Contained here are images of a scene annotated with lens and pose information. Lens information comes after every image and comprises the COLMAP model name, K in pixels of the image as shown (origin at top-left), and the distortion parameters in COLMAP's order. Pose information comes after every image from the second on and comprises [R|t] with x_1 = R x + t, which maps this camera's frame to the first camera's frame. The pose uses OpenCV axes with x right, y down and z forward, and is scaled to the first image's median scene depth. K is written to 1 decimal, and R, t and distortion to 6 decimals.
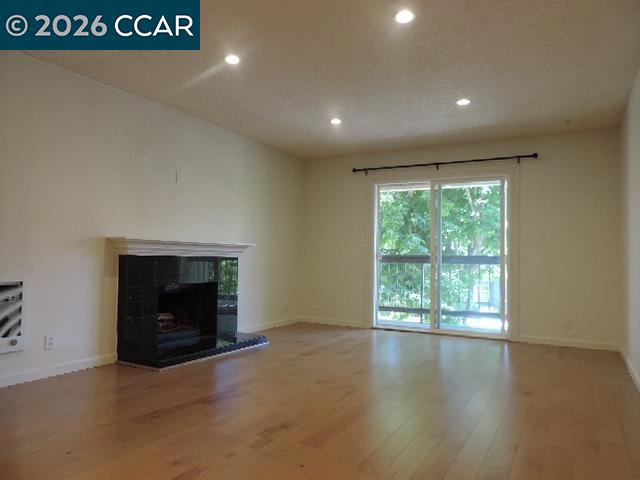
lens RADIAL K [[451.7, 0, 321.8], [0, 451.7, 238.1], [0, 0, 1]] dist [-0.044319, 0.009552]
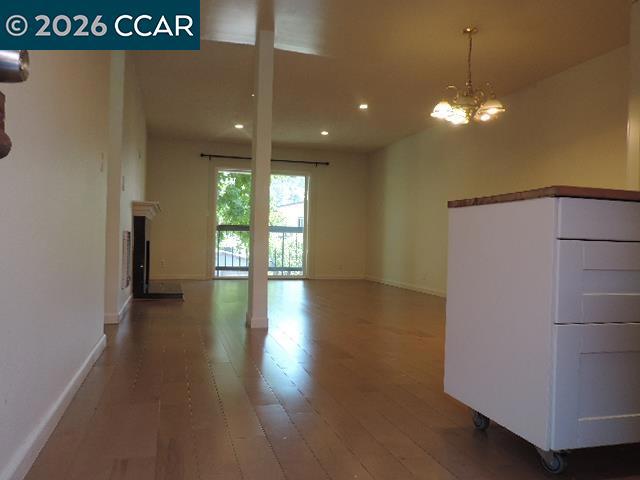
lens RADIAL K [[521.7, 0, 318.8], [0, 521.7, 241.0], [0, 0, 1]] dist [-0.003791, -0.000177]
pose [[0.708872, 0.005122, 0.705319, -0.754239], [-0.040258, 0.998637, 0.033209, 0.028472], [-0.704187, -0.051935, 0.708112, -0.283561]]
